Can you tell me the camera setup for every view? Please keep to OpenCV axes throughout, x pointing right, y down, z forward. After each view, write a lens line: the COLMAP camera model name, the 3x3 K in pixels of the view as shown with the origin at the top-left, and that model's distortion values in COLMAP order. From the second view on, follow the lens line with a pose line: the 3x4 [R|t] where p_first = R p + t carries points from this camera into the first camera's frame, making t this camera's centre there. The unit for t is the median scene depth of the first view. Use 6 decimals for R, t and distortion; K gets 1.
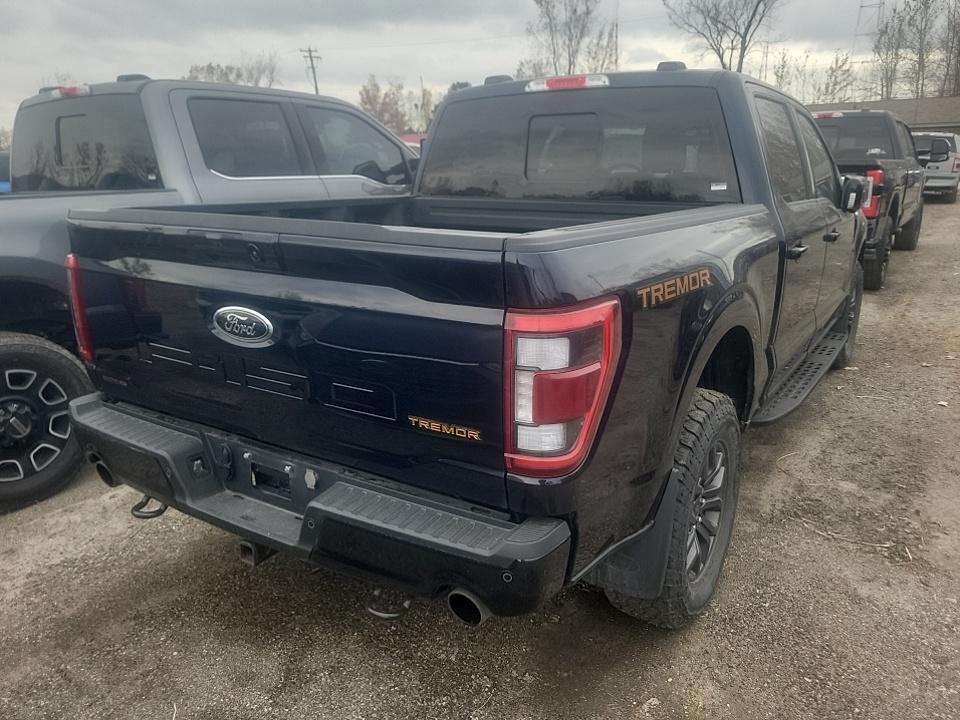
lens RADIAL K [[746.5, 0, 480.0], [0, 746.5, 360.0], [0, 0, 1]] dist [0.066410, -0.073574]
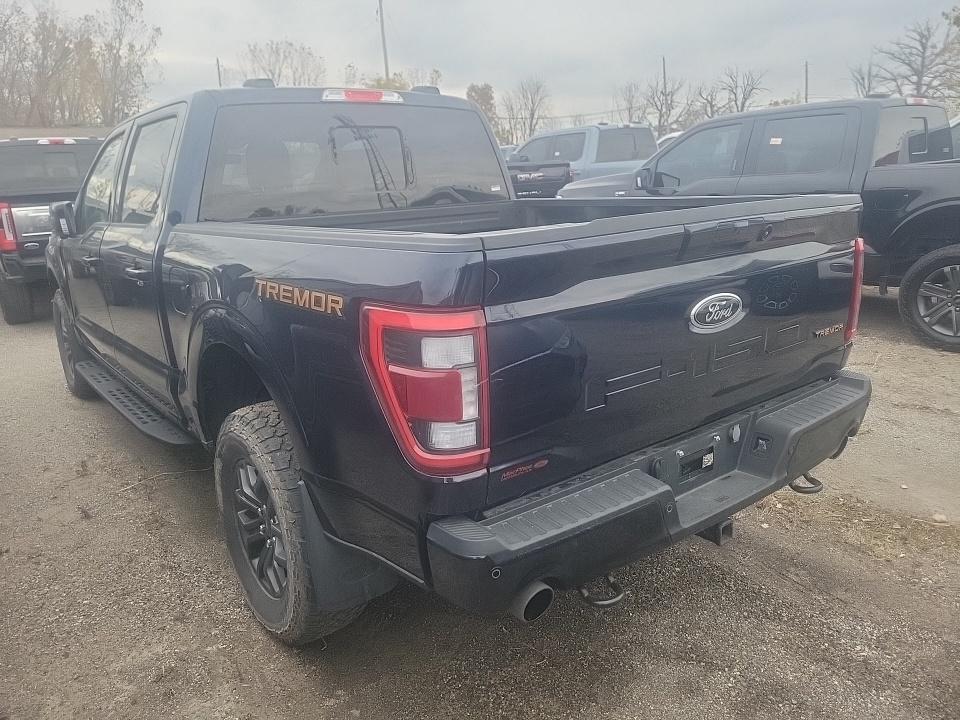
lens RADIAL K [[769.9, 0, 480.0], [0, 769.9, 360.0], [0, 0, 1]] dist [0.041603, -0.005489]
pose [[0.288872, -0.239419, 0.926947, -0.551656], [0.286571, 0.945455, 0.154893, -0.094147], [-0.913471, 0.220892, 0.341726, 0.366367]]
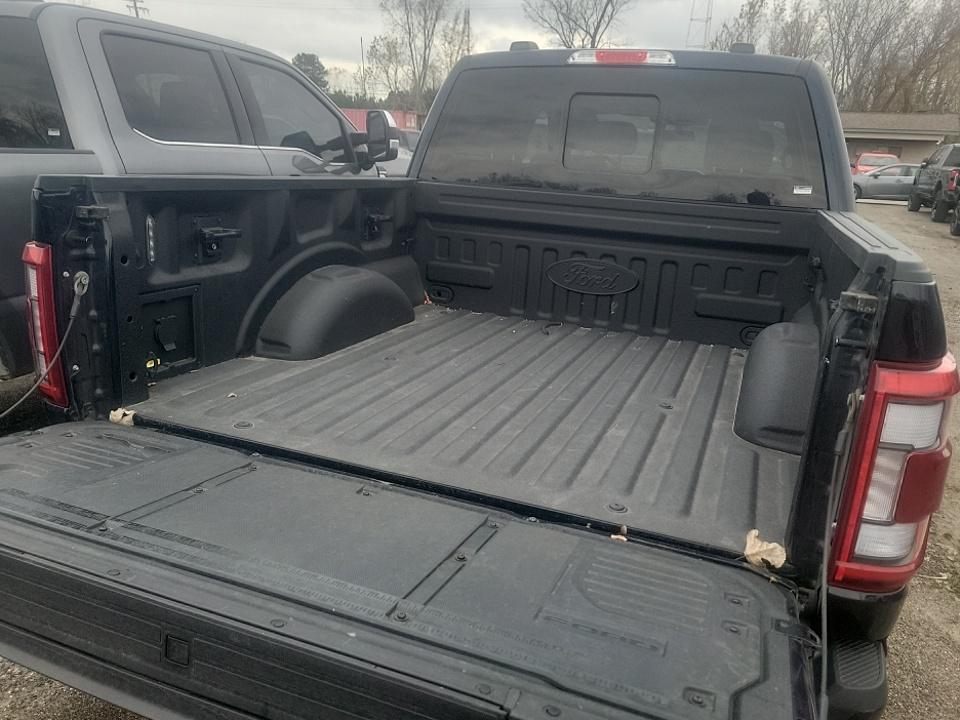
lens RADIAL K [[746.5, 0, 480.0], [0, 746.5, 360.0], [0, 0, 1]] dist [0.066410, -0.073574]
pose [[0.972286, 0.001958, 0.233785, -0.150825], [-0.006361, 0.999816, 0.018080, -0.025207], [-0.233706, -0.019066, 0.972120, 0.126673]]
